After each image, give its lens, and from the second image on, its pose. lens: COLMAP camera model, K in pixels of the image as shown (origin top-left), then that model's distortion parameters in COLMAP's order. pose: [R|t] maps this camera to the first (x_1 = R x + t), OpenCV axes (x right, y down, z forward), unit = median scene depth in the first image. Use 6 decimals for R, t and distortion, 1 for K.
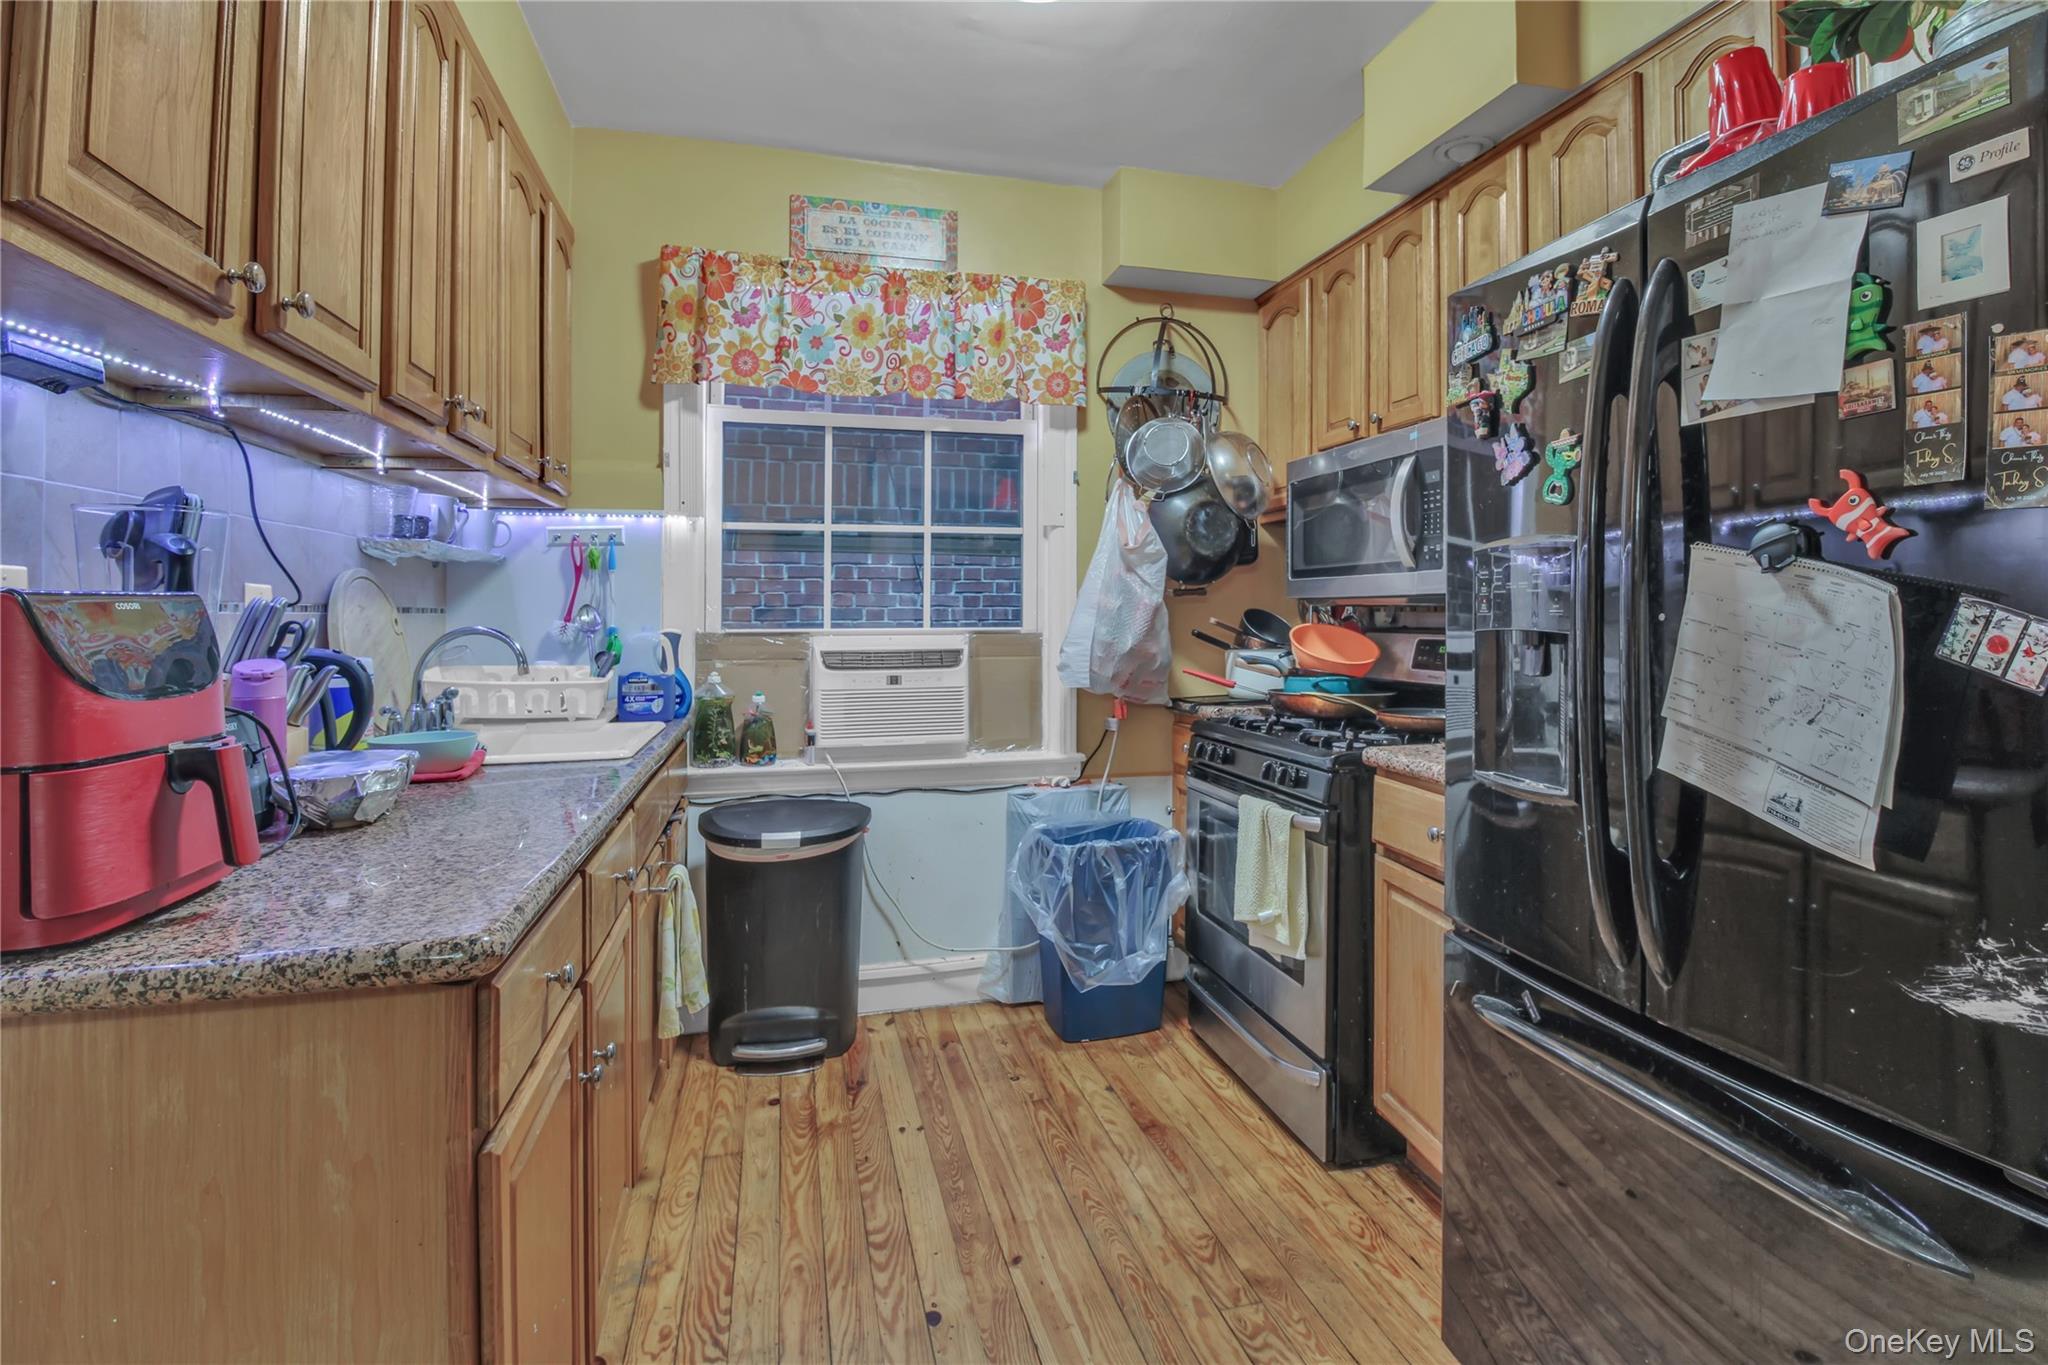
lens RADIAL K [[973.7, 0, 1046.4], [0, 973.7, 606.2], [0, 0, 1]] dist [-0.007211, -0.009591]
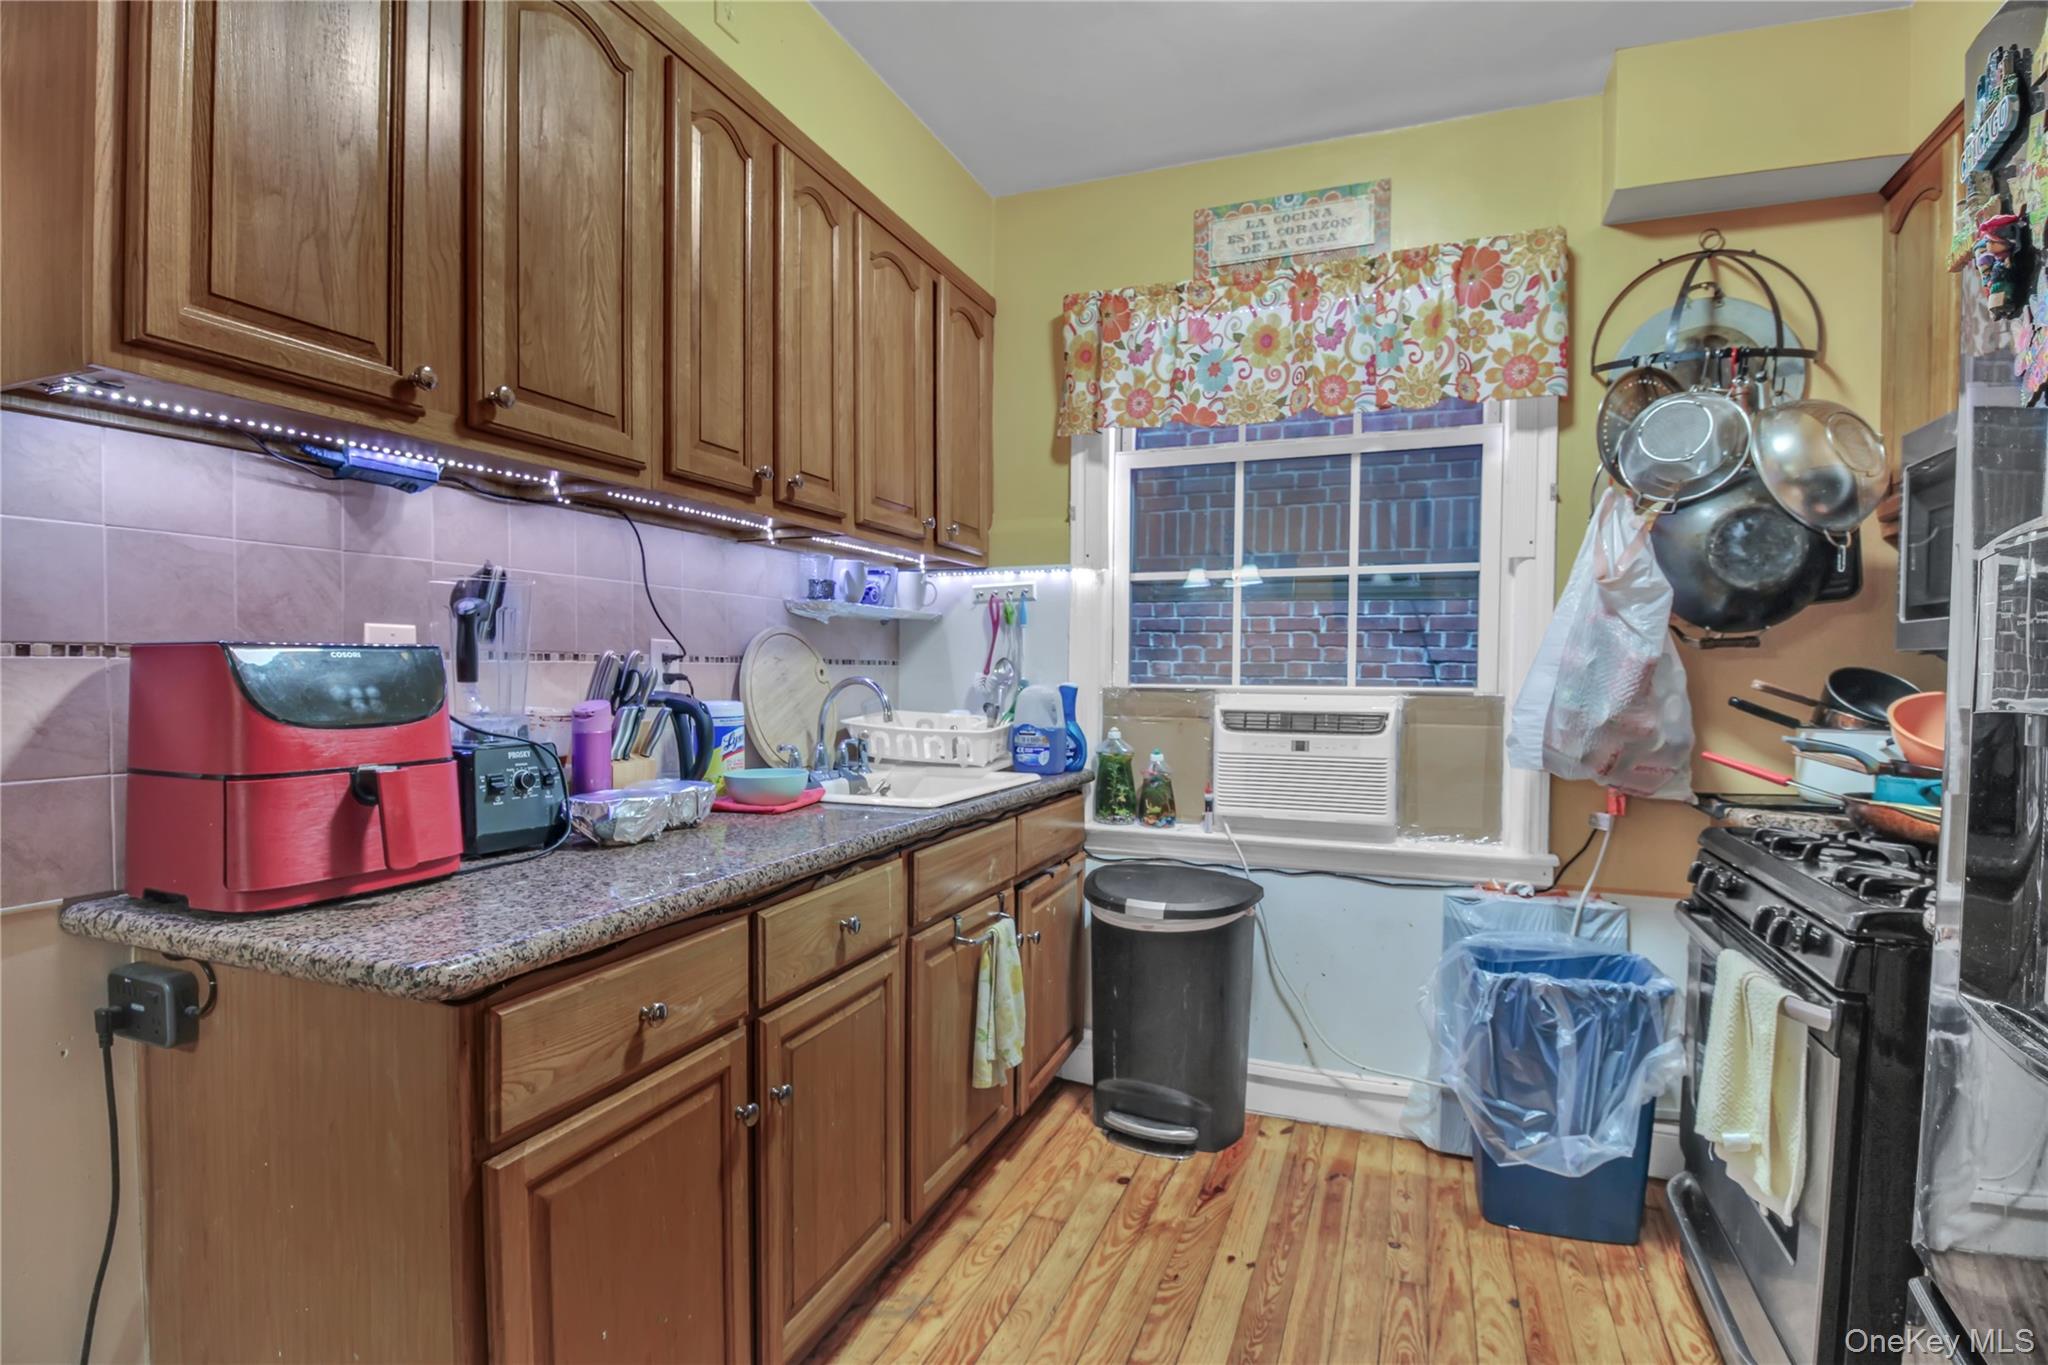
lens RADIAL K [[973.7, 0, 1028.6], [0, 973.7, 695.1], [0, 0, 1]] dist [-0.007211, -0.009591]
pose [[0.802199, 0.025294, -0.596520, 0.169794], [-0.005020, 0.999353, 0.035624, 0.000840], [0.597035, -0.025583, 0.801807, 0.161059]]
